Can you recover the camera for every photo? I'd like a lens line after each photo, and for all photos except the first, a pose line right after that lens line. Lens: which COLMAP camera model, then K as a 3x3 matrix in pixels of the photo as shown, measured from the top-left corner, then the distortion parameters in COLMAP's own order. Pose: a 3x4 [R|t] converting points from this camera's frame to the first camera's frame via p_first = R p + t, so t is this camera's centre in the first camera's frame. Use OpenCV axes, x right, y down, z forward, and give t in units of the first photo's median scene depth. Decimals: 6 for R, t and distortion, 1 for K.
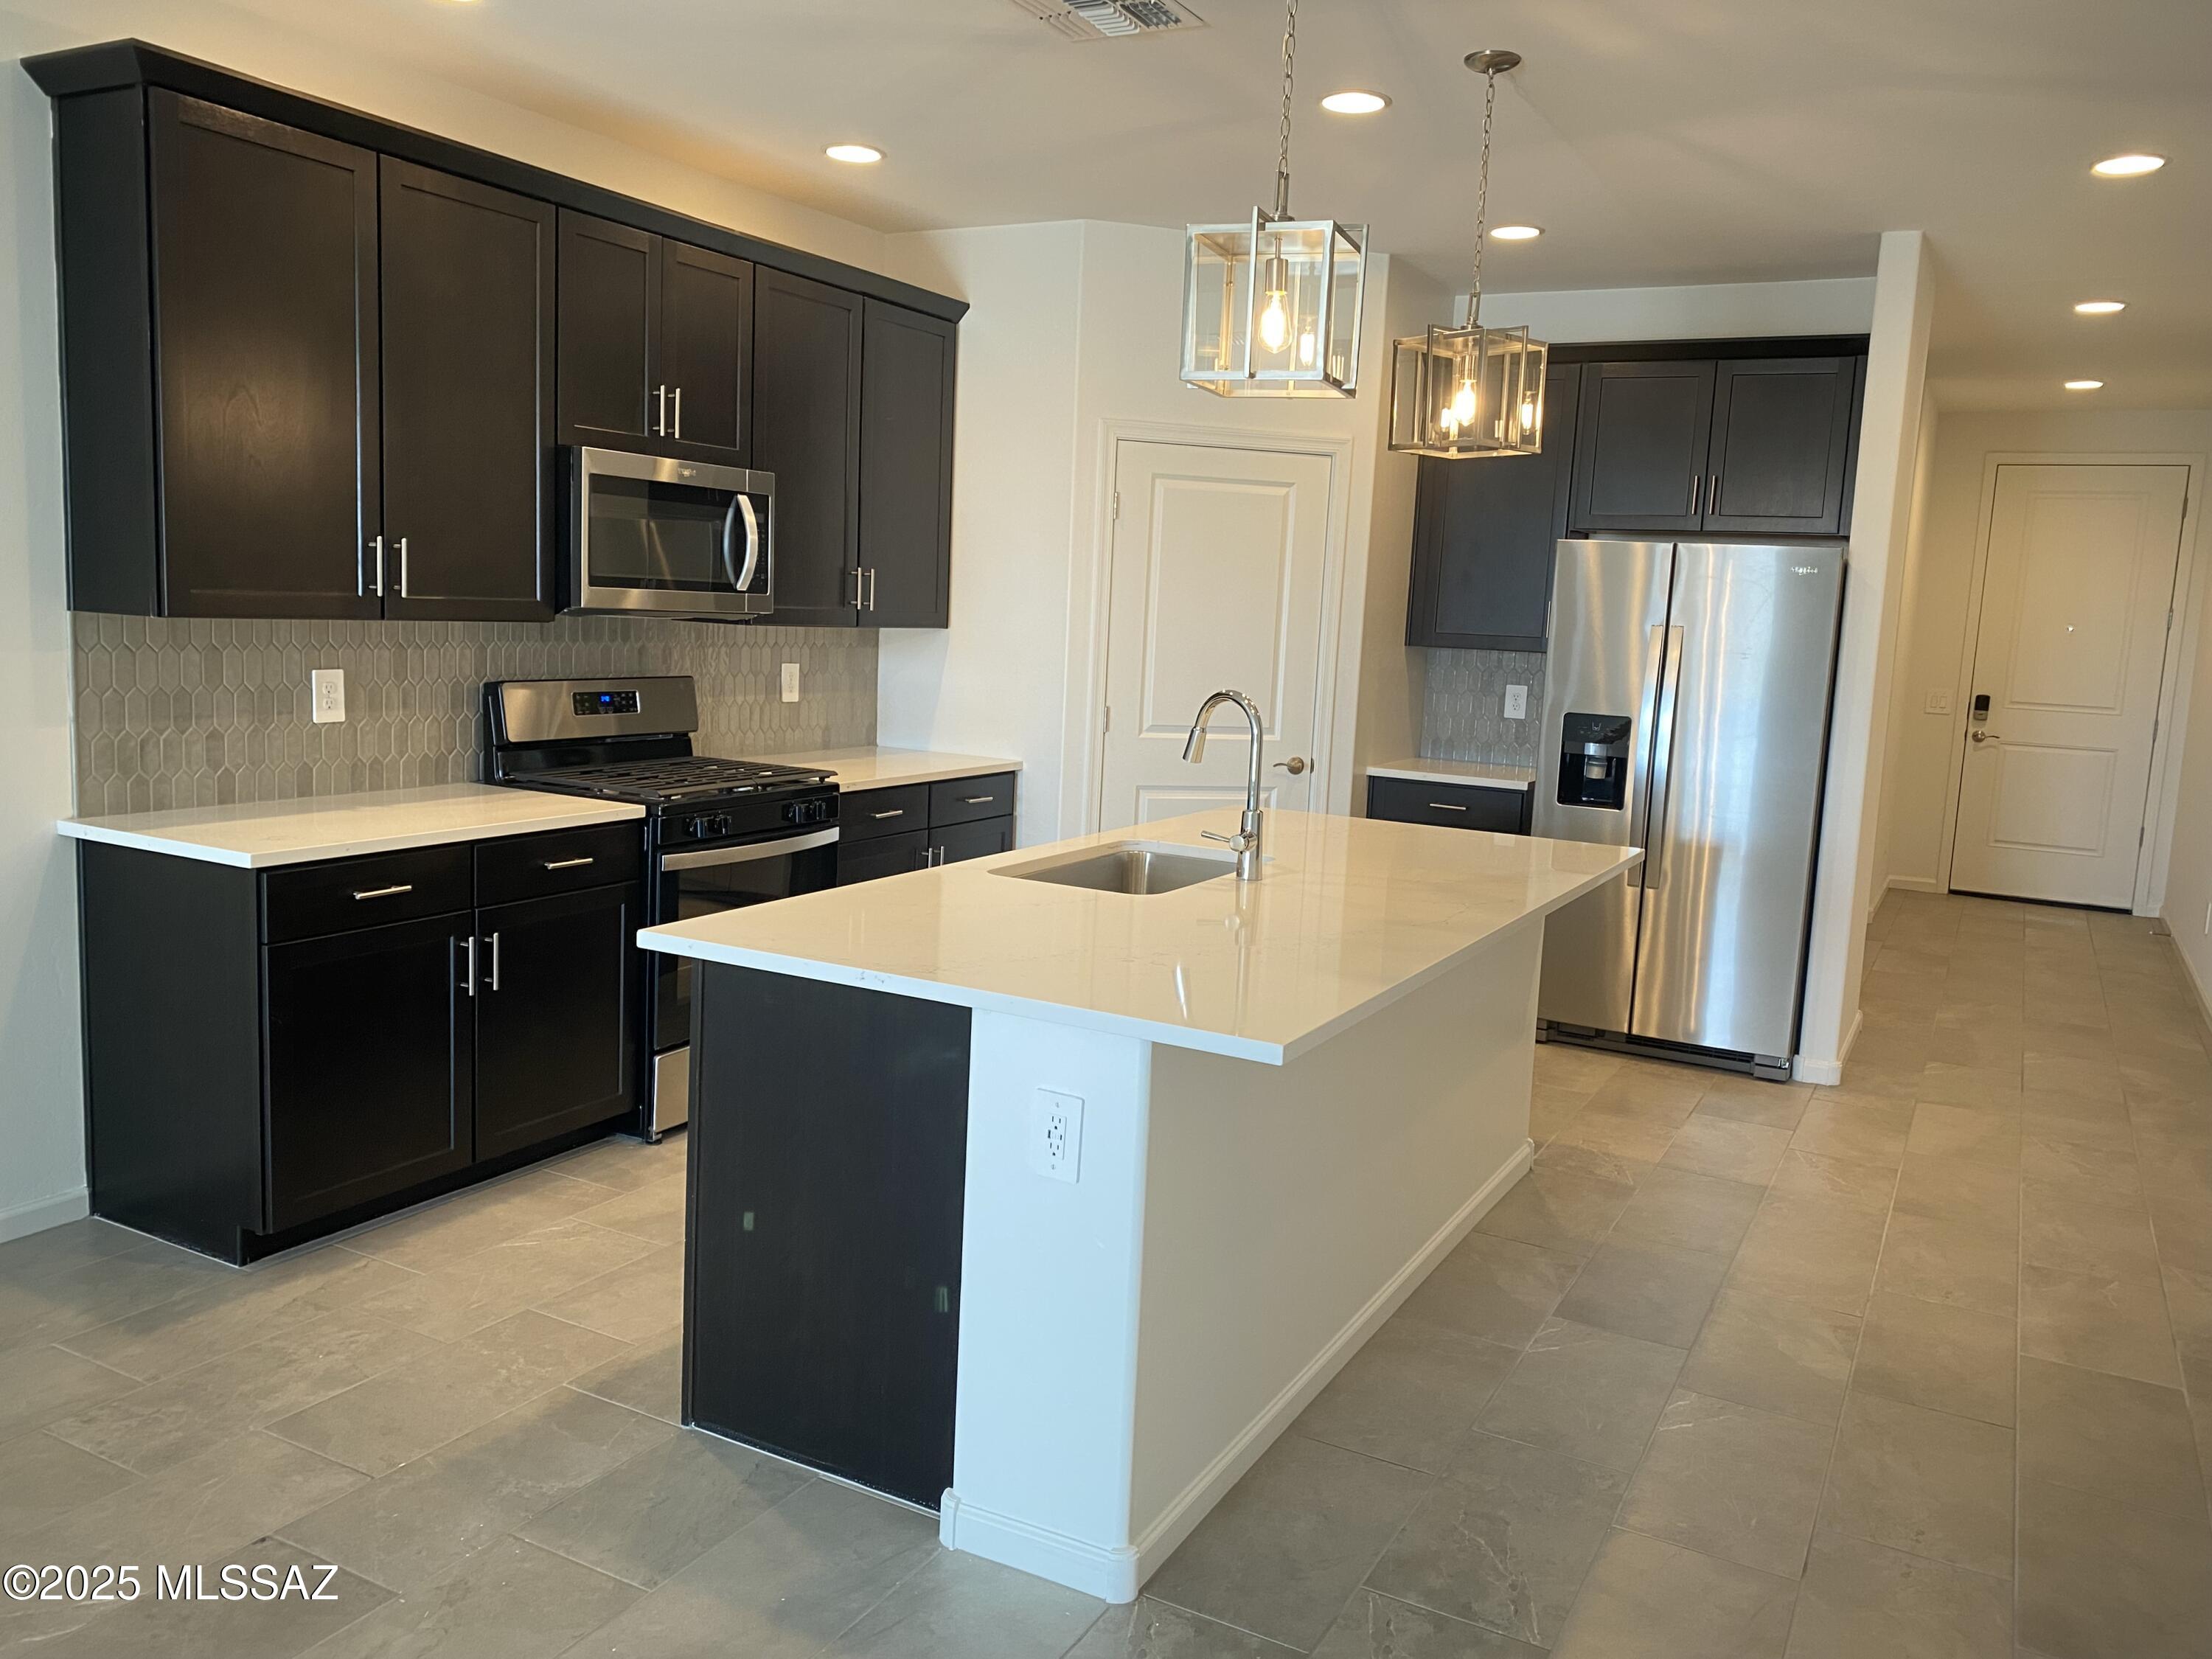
lens RADIAL K [[1663.0, 0, 1126.3], [0, 1663.0, 826.6], [0, 0, 1]] dist [0.034443, -0.039770]
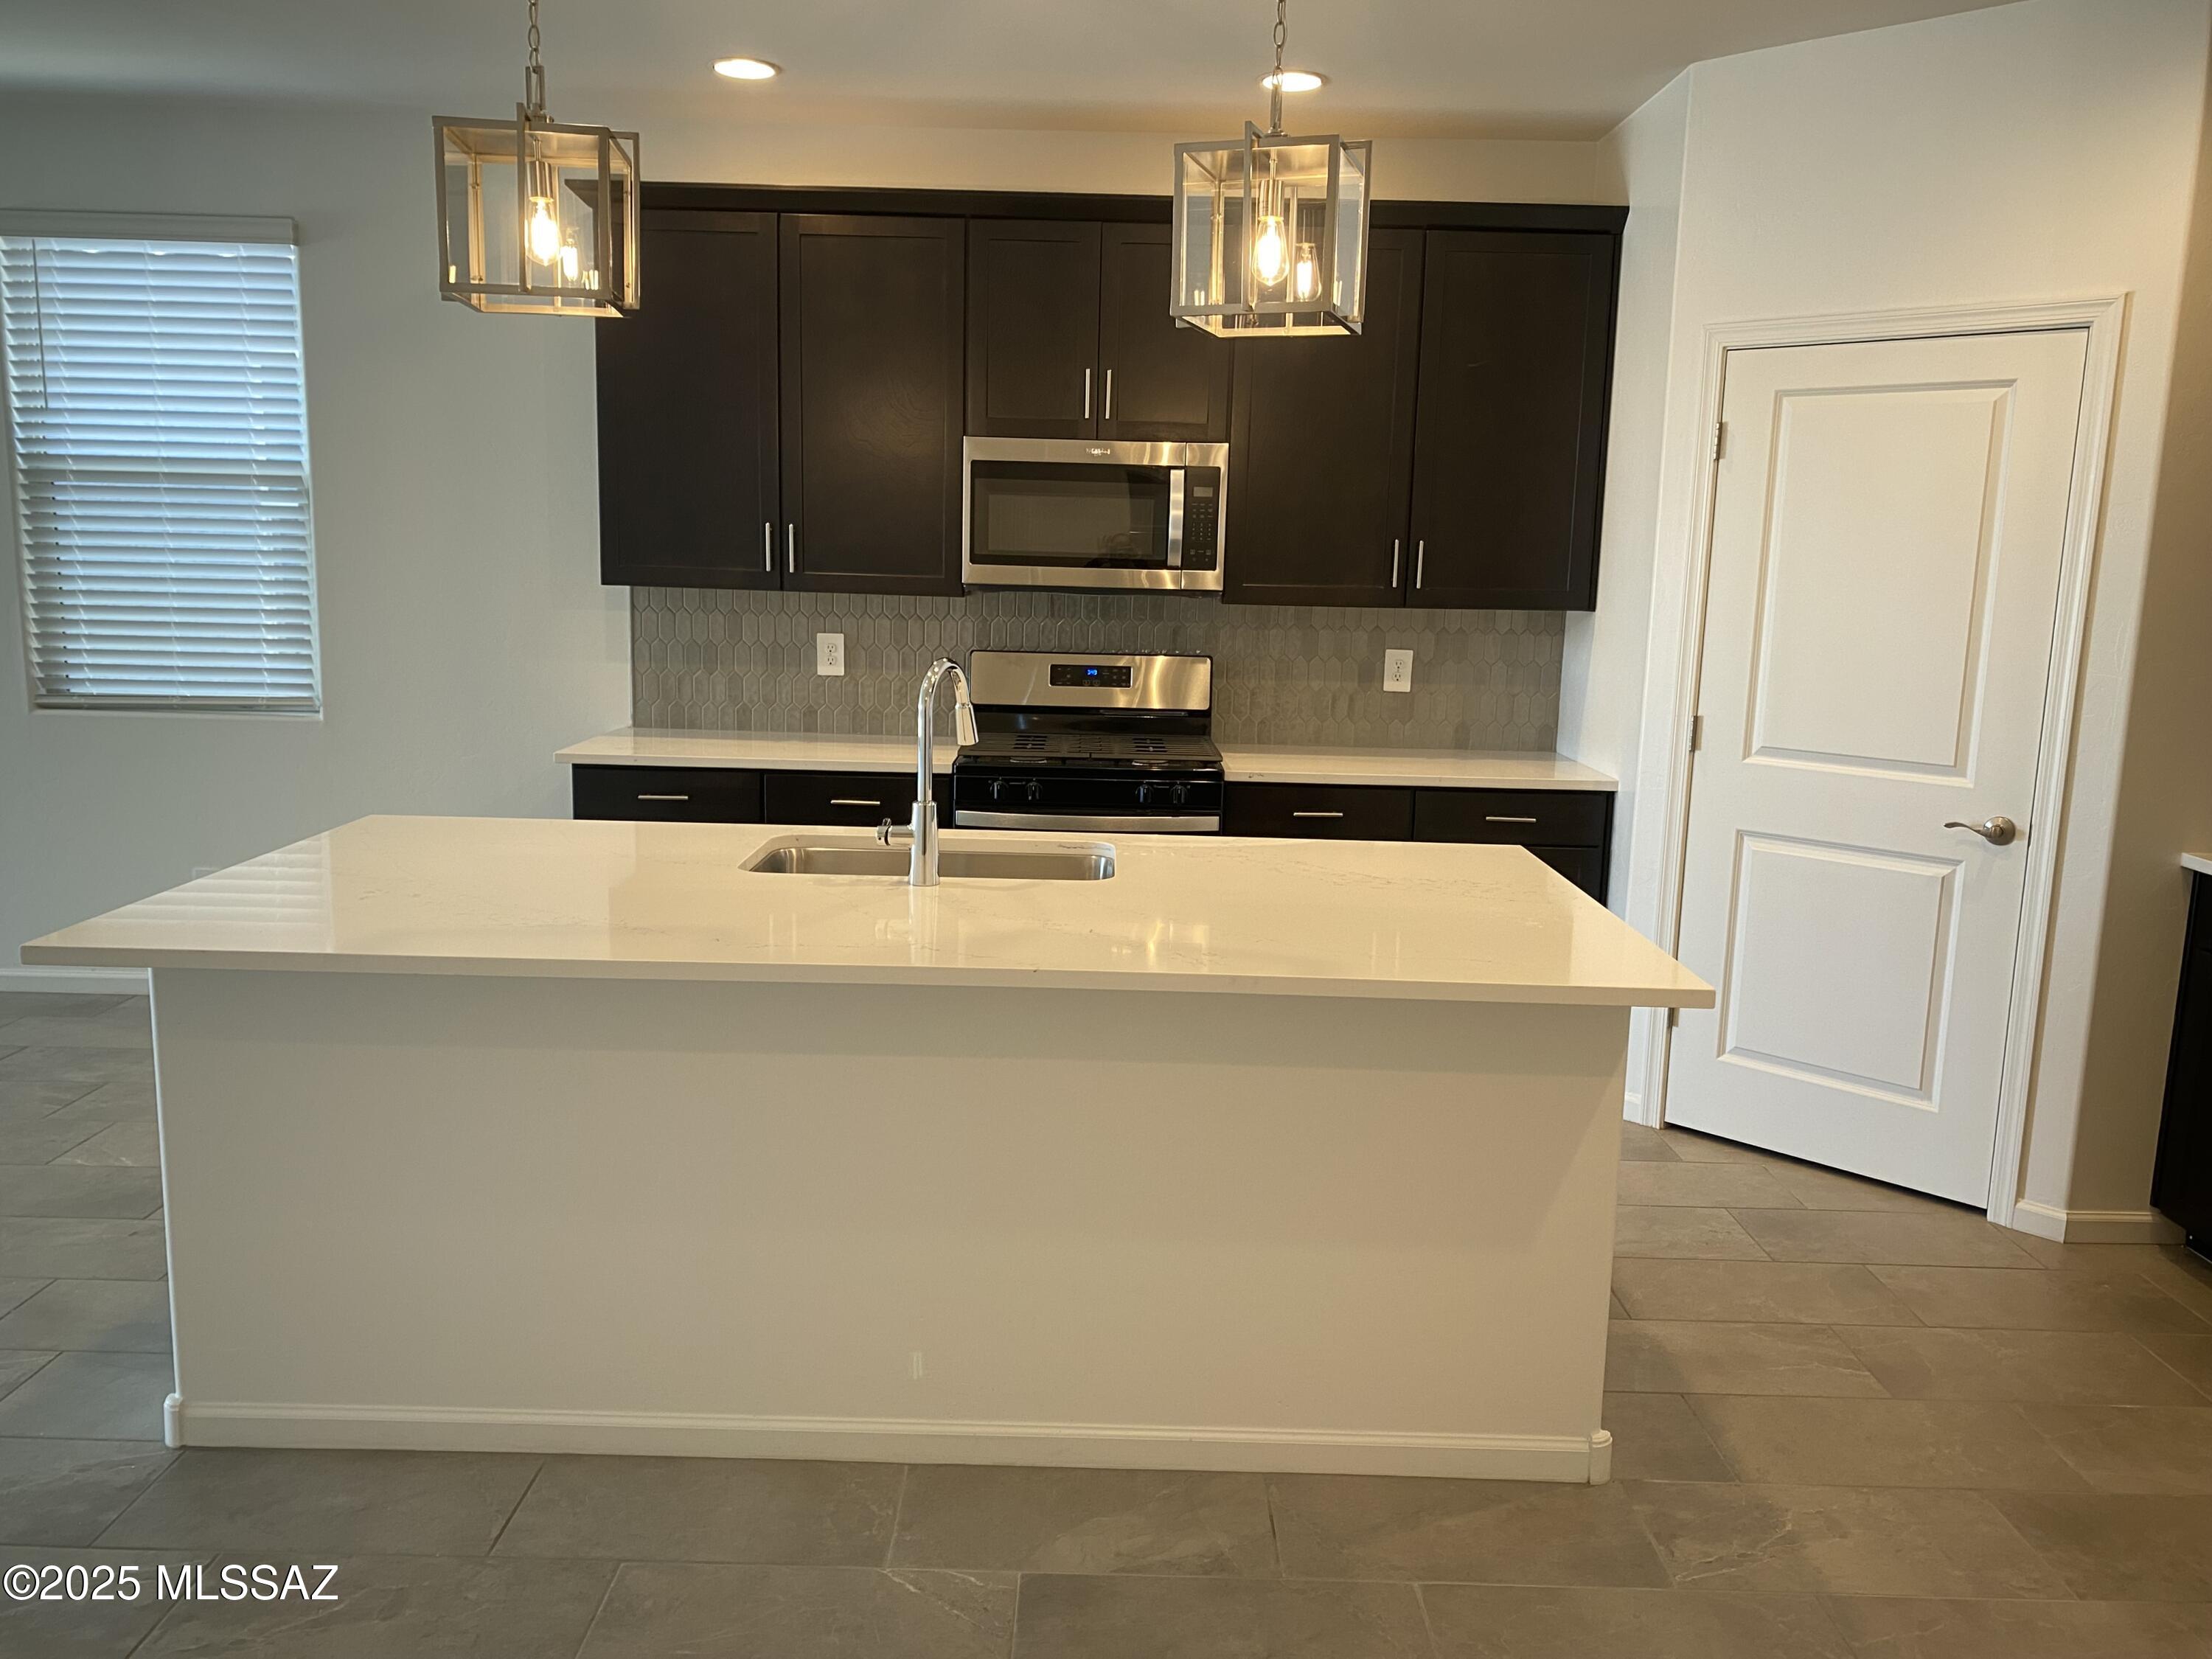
lens RADIAL K [[1663.0, 0, 1124.5], [0, 1663.0, 835.6], [0, 0, 1]] dist [0.034443, -0.039770]
pose [[0.463958, 0.116515, -0.878161, 0.723370], [-0.123951, 0.990099, 0.065880, -0.050921], [0.877143, 0.078283, 0.473806, 0.585298]]
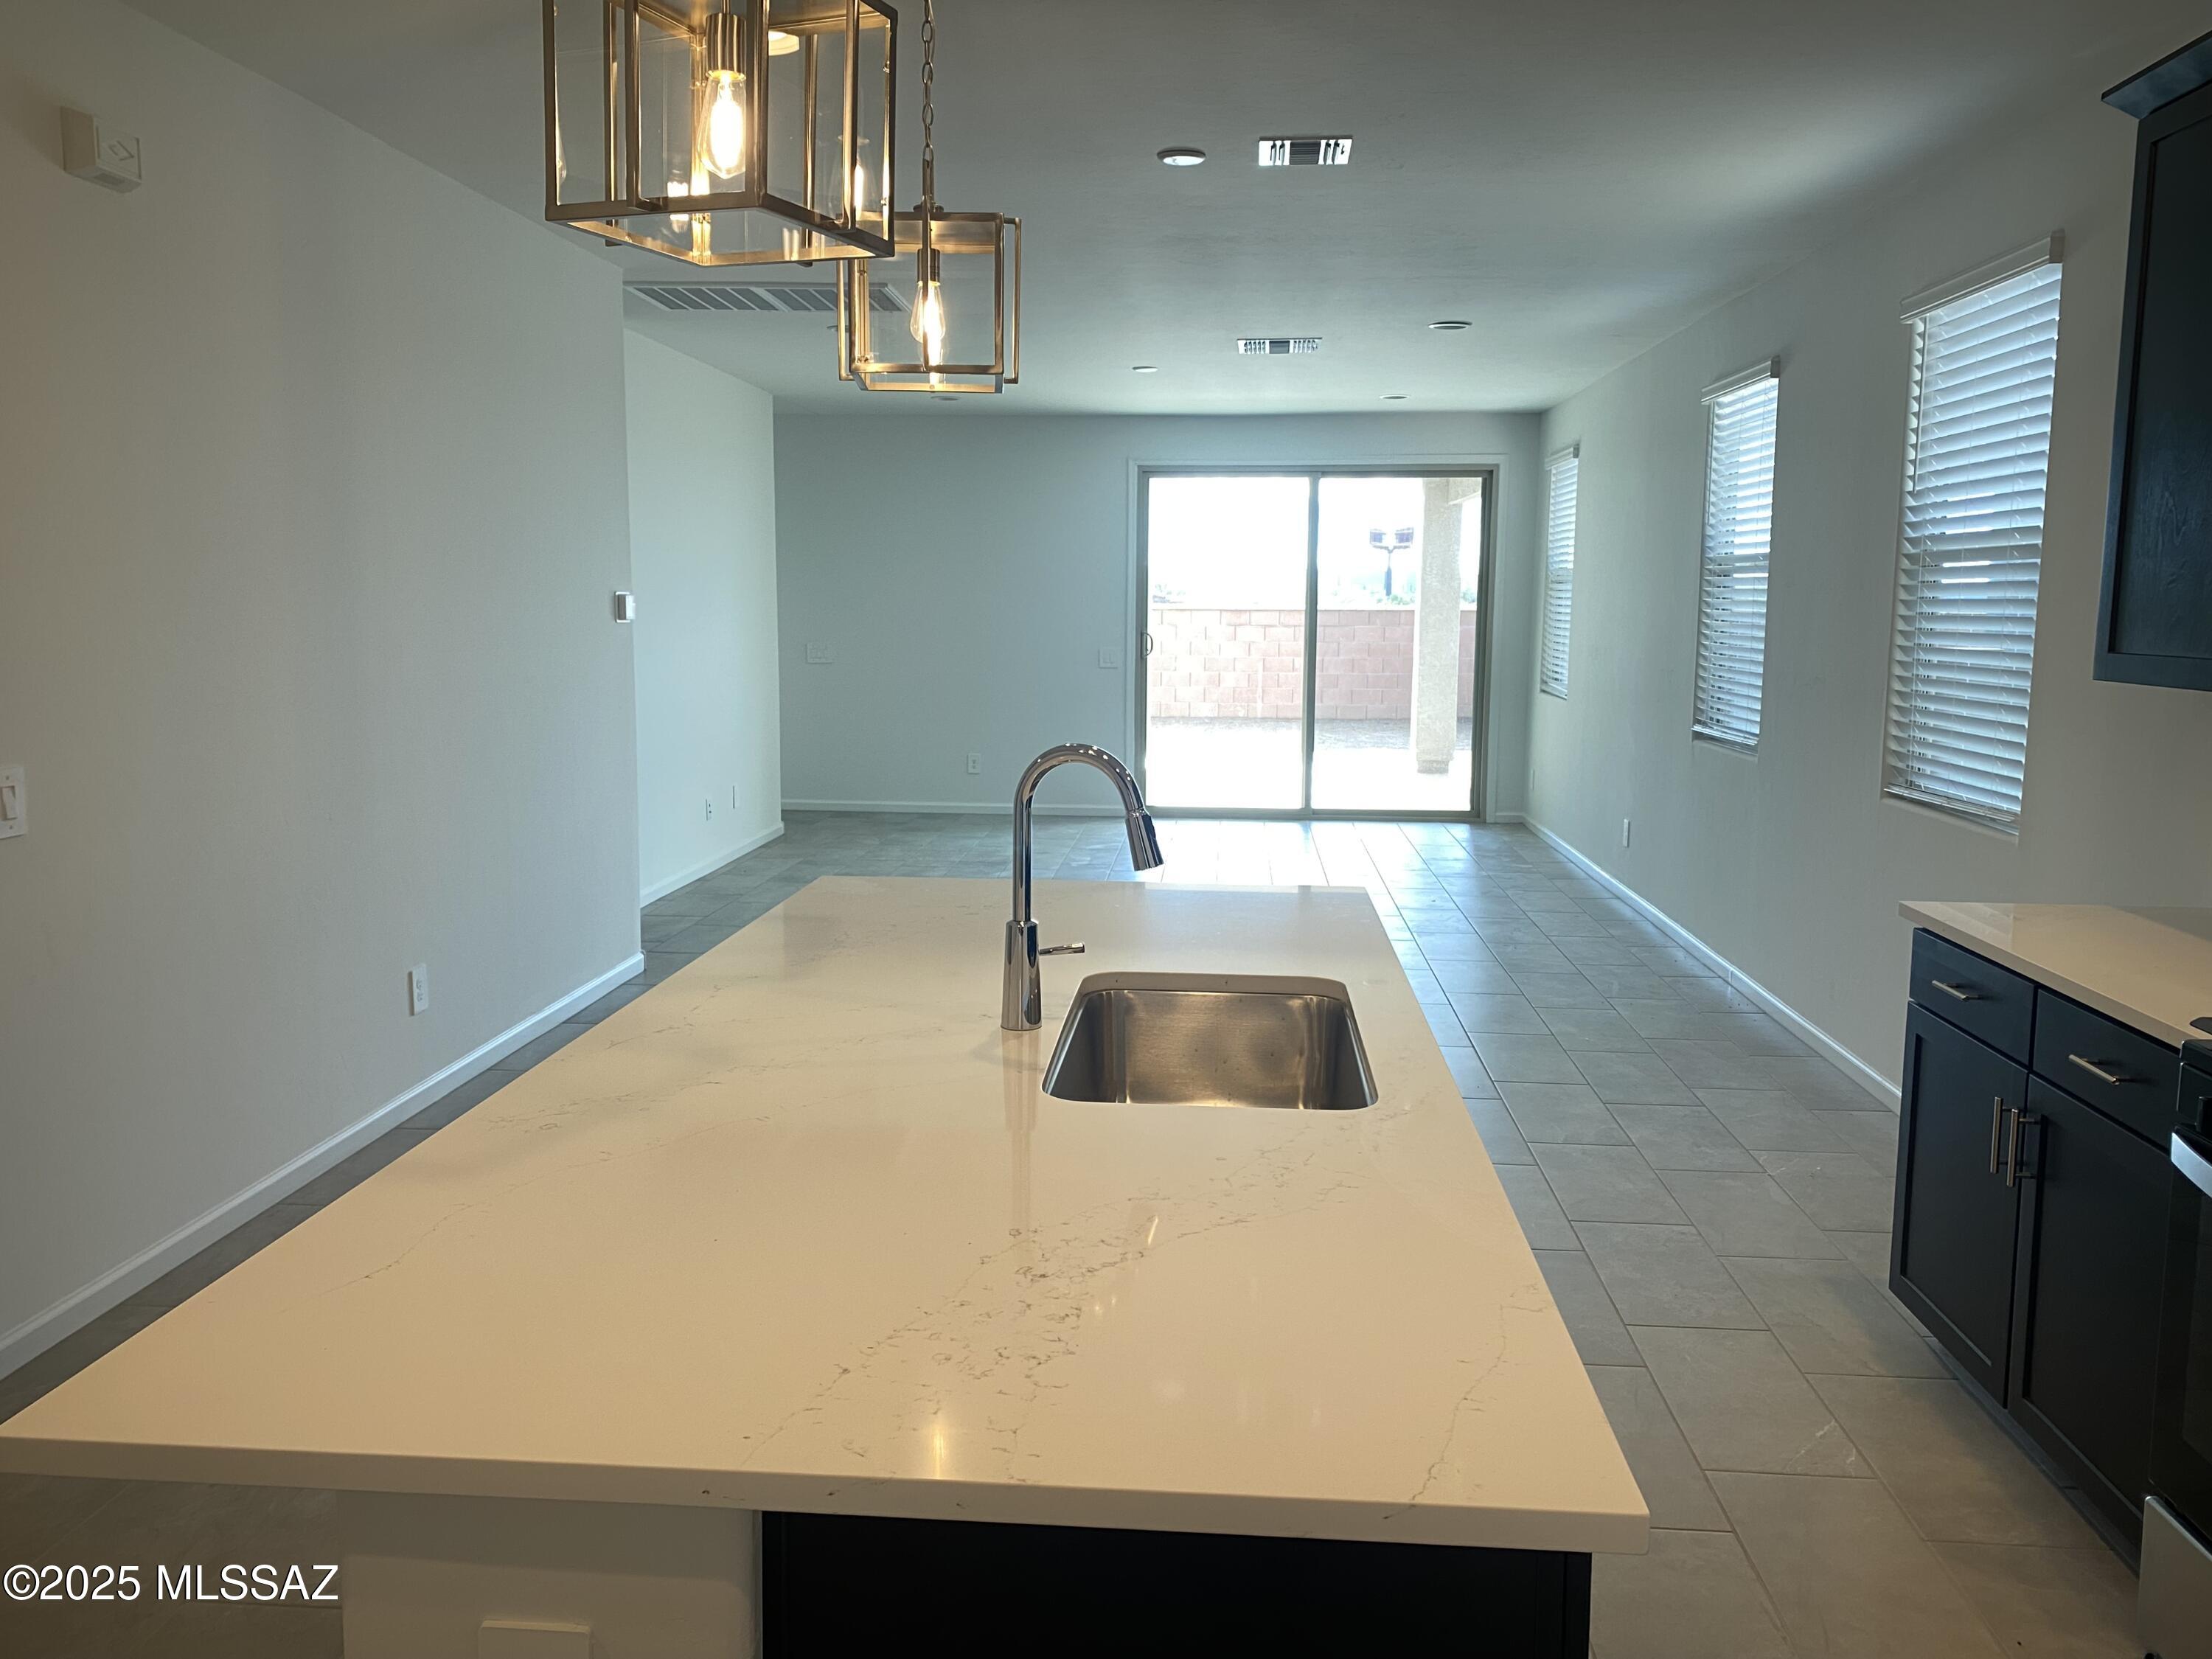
lens RADIAL K [[1663.0, 0, 1103.5], [0, 1663.0, 816.0], [0, 0, 1]] dist [0.034443, -0.039770]
pose [[-0.912802, -0.006240, -0.408354, 0.265730], [-0.110658, 0.966259, 0.232589, -0.172801], [0.393124, 0.257495, -0.882694, 1.323721]]
